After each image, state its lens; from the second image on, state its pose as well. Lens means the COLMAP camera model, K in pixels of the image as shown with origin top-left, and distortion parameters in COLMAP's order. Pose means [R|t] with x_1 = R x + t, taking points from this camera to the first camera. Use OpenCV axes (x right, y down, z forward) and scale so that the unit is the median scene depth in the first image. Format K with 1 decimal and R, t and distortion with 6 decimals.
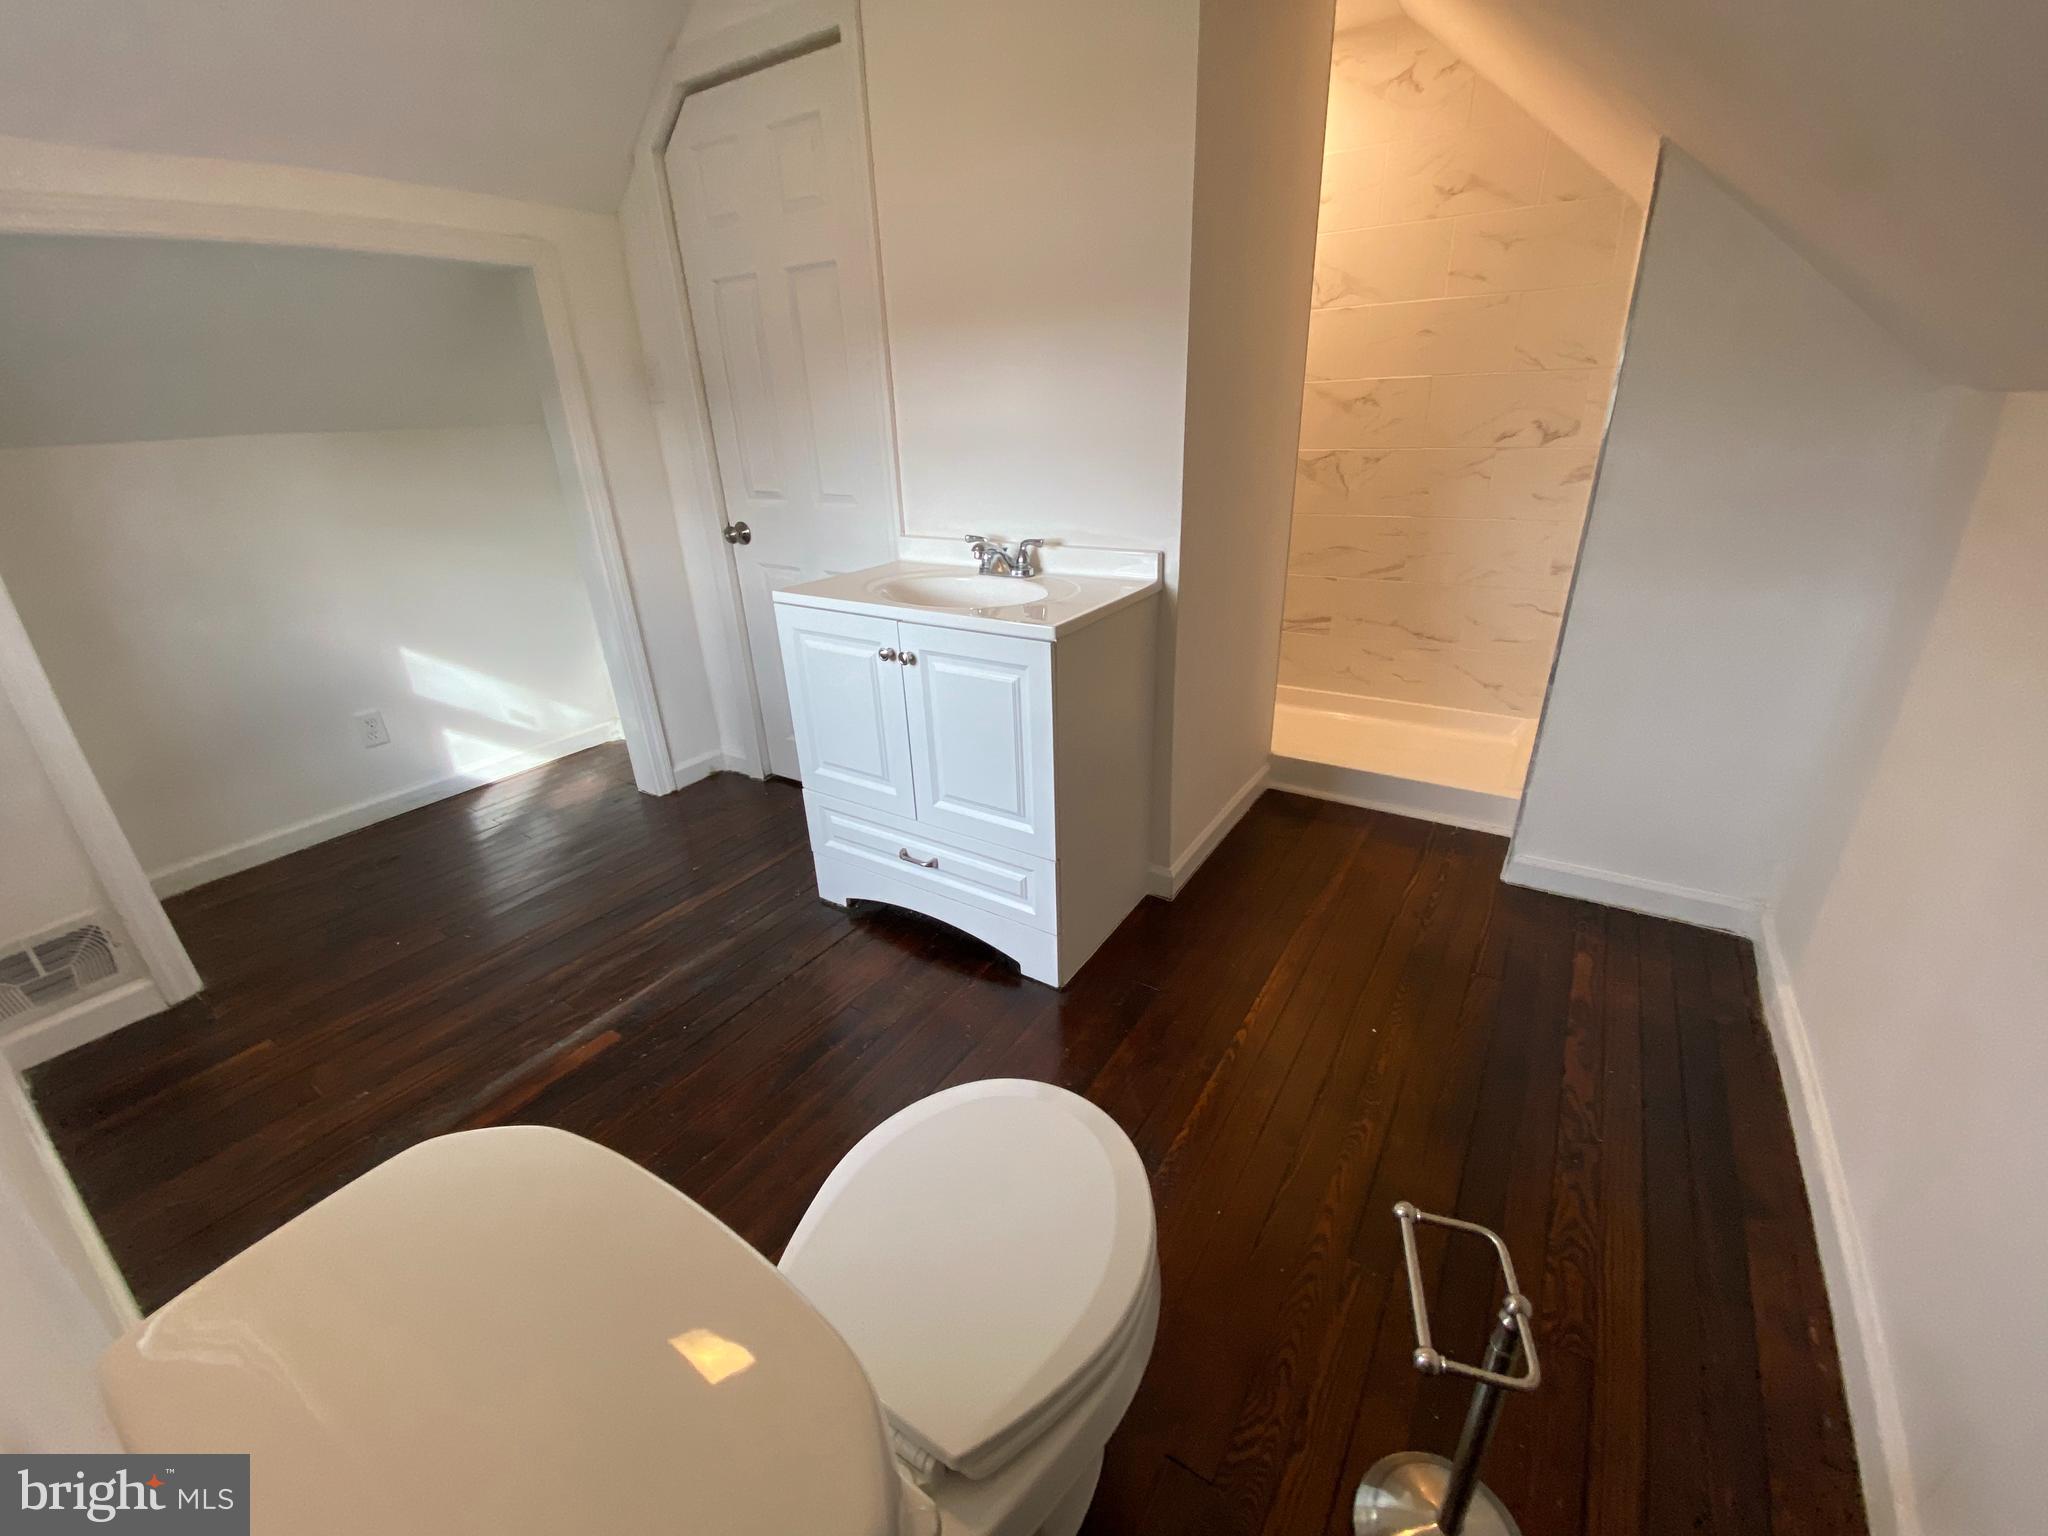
lens RADIAL K [[817.3, 0, 1024.0], [0, 817.3, 768.0], [0, 0, 1]] dist [0.010882, -0.018068]
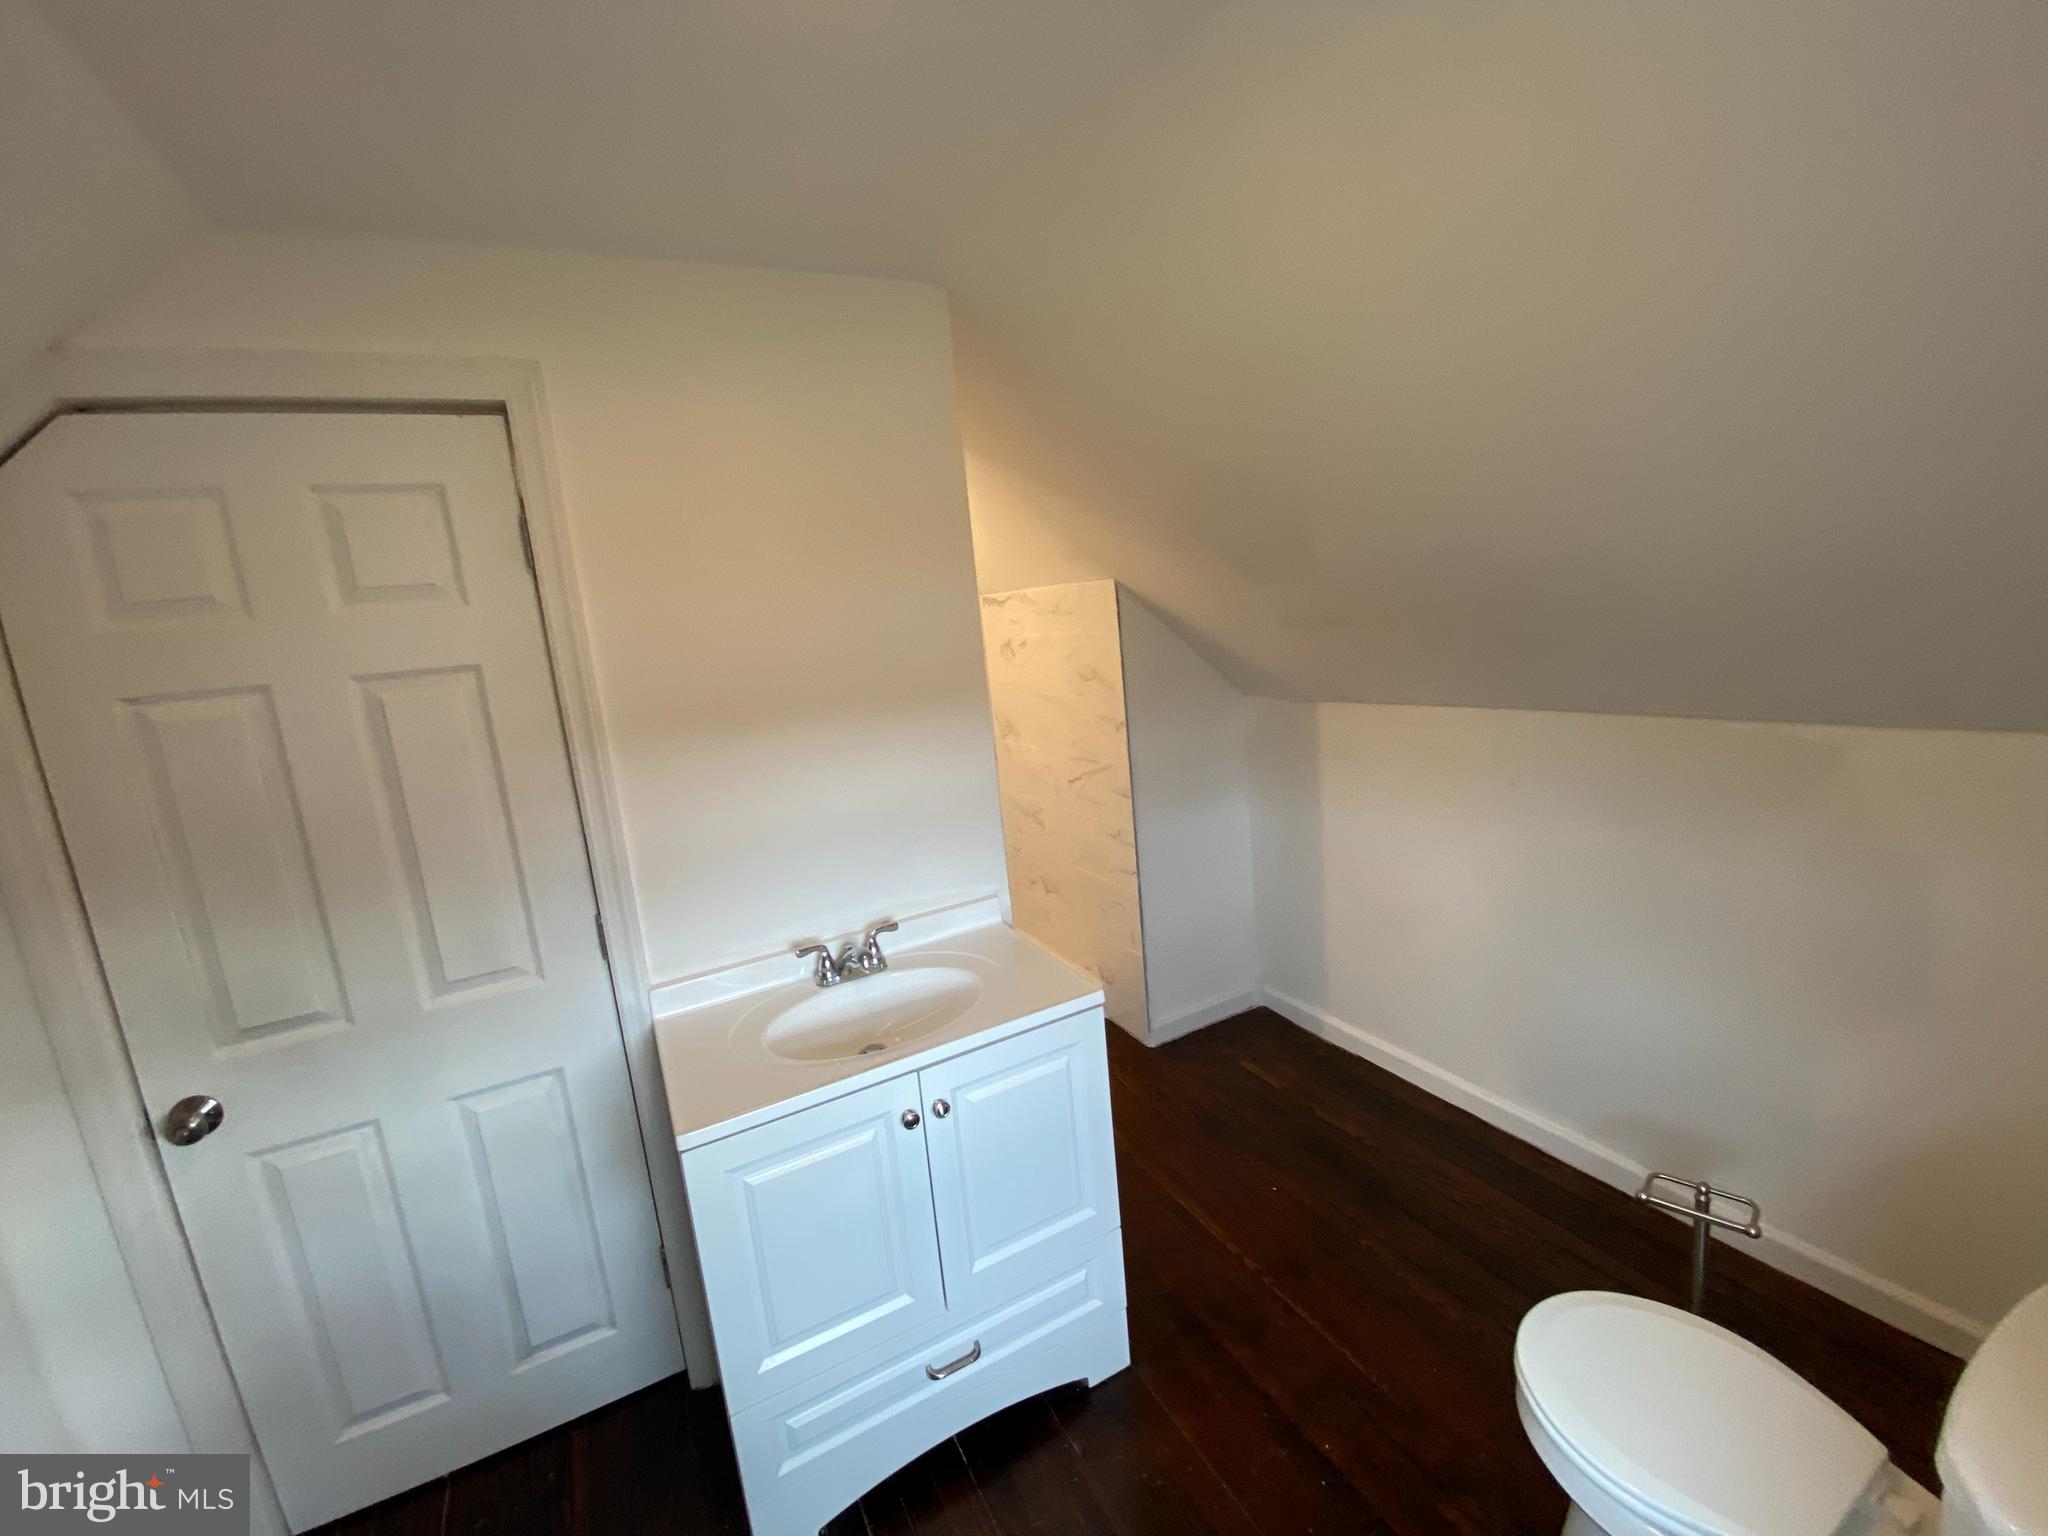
lens RADIAL K [[817.3, 0, 1024.0], [0, 817.3, 768.0], [0, 0, 1]] dist [0.010882, -0.018068]
pose [[0.493890, -0.168731, 0.852996, -0.664523], [0.425383, 0.902471, -0.067782, -0.313978], [-0.758368, 0.396327, 0.517497, 0.335887]]
